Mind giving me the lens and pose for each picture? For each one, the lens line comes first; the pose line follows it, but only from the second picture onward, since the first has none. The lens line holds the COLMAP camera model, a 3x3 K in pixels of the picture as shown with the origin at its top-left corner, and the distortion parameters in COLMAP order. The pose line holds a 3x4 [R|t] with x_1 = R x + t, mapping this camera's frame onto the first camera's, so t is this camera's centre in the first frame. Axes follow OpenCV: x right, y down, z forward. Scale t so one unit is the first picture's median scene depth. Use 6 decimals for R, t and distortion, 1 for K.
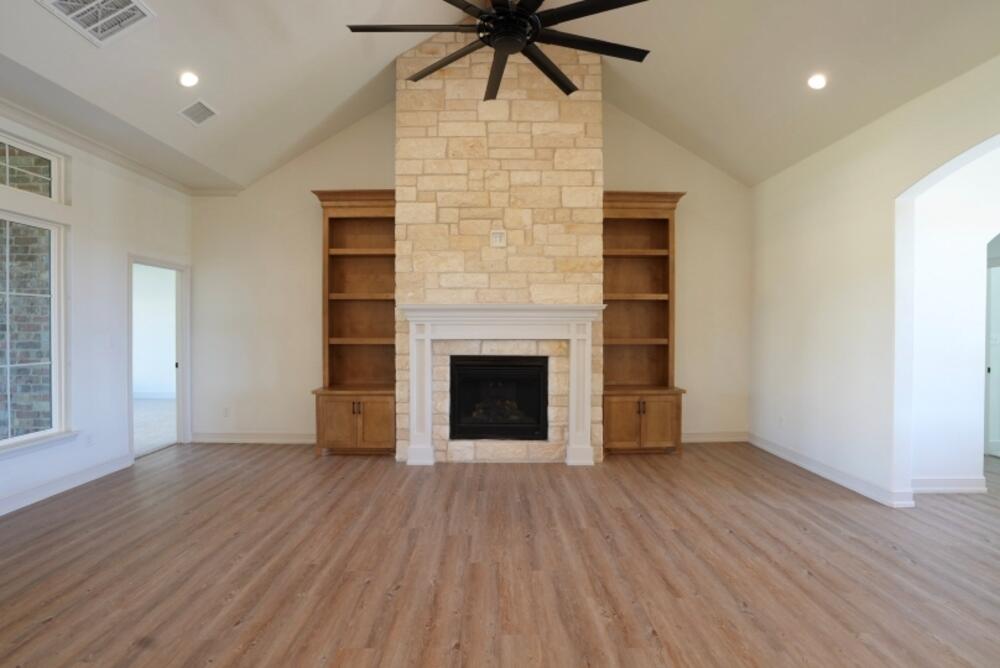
lens RADIAL K [[463.5, 0, 500.5], [0, 463.5, 330.6], [0, 0, 1]] dist [-0.070520, 0.025799]
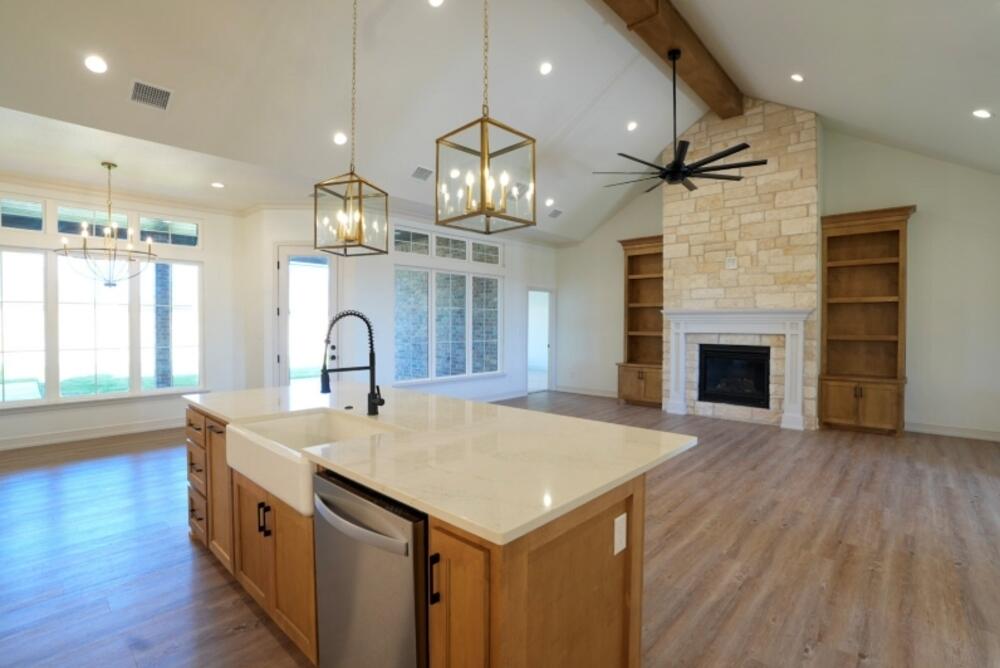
lens RADIAL K [[463.5, 0, 500.5], [0, 463.5, 330.6], [0, 0, 1]] dist [-0.070520, 0.025799]
pose [[0.727549, 0.011329, -0.685962, 0.443996], [-0.009320, 0.999935, 0.006630, 0.007093], [0.685992, 0.001570, 0.727607, -0.517050]]
